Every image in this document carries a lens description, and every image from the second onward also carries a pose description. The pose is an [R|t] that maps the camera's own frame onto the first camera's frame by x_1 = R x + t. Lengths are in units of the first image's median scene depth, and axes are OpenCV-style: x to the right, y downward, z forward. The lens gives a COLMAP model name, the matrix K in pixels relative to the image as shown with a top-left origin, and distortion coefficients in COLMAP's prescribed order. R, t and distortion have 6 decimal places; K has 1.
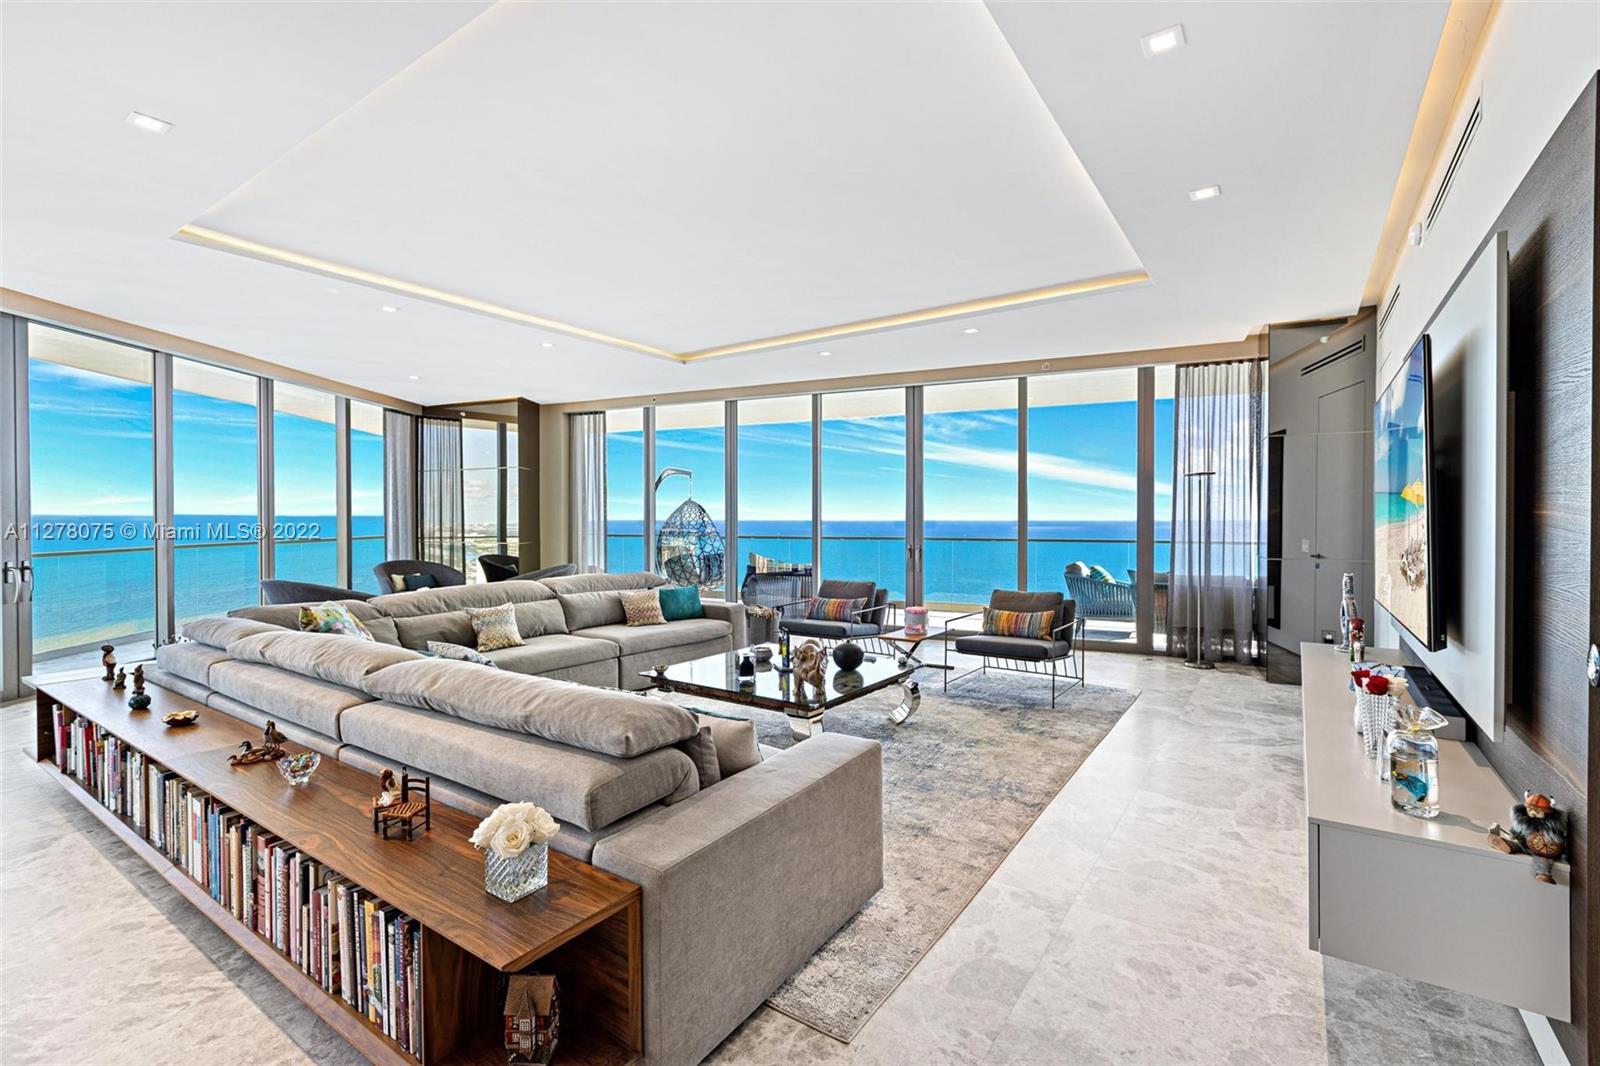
lens RADIAL K [[717.9, 0, 785.4], [0, 717.9, 522.4], [0, 0, 1]] dist [0.003993, 0.000382]
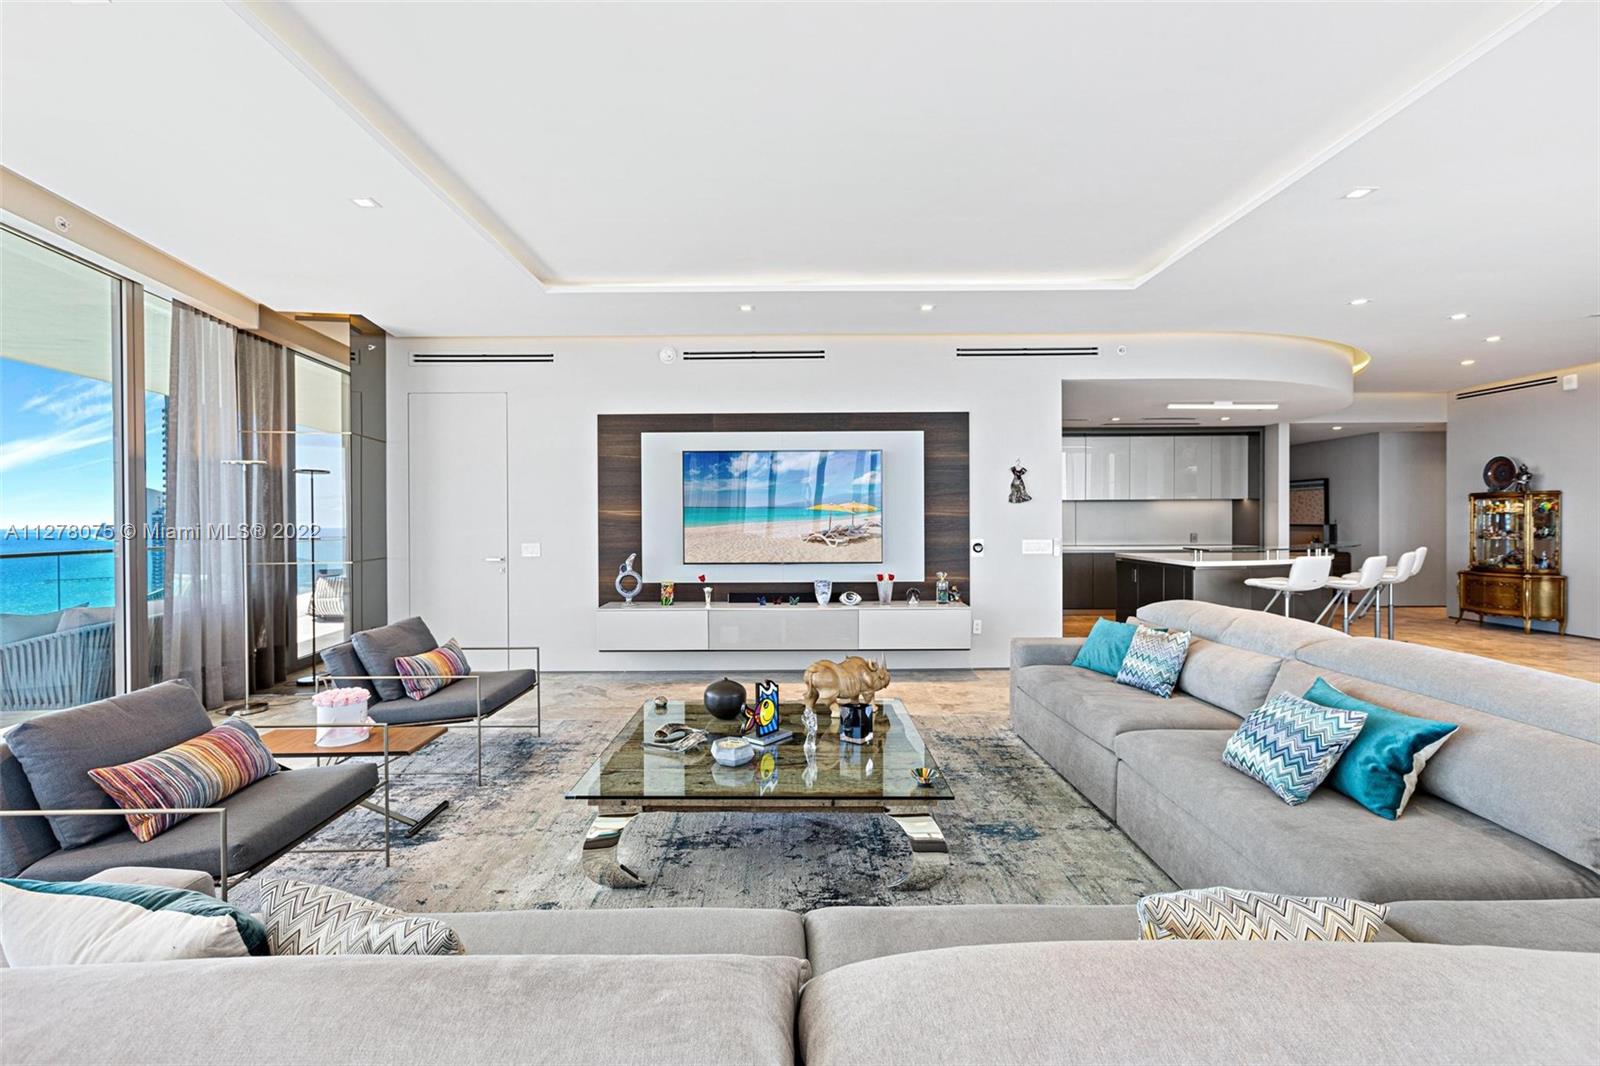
lens RADIAL K [[725.1, 0, 788.0], [0, 725.1, 520.4], [0, 0, 1]] dist [-0.000389, 0.000751]
pose [[-0.574844, 0.003002, 0.818257, -0.386108], [0.013078, 0.999899, 0.005518, -0.001465], [-0.818158, 0.013873, -0.574826, 0.942594]]
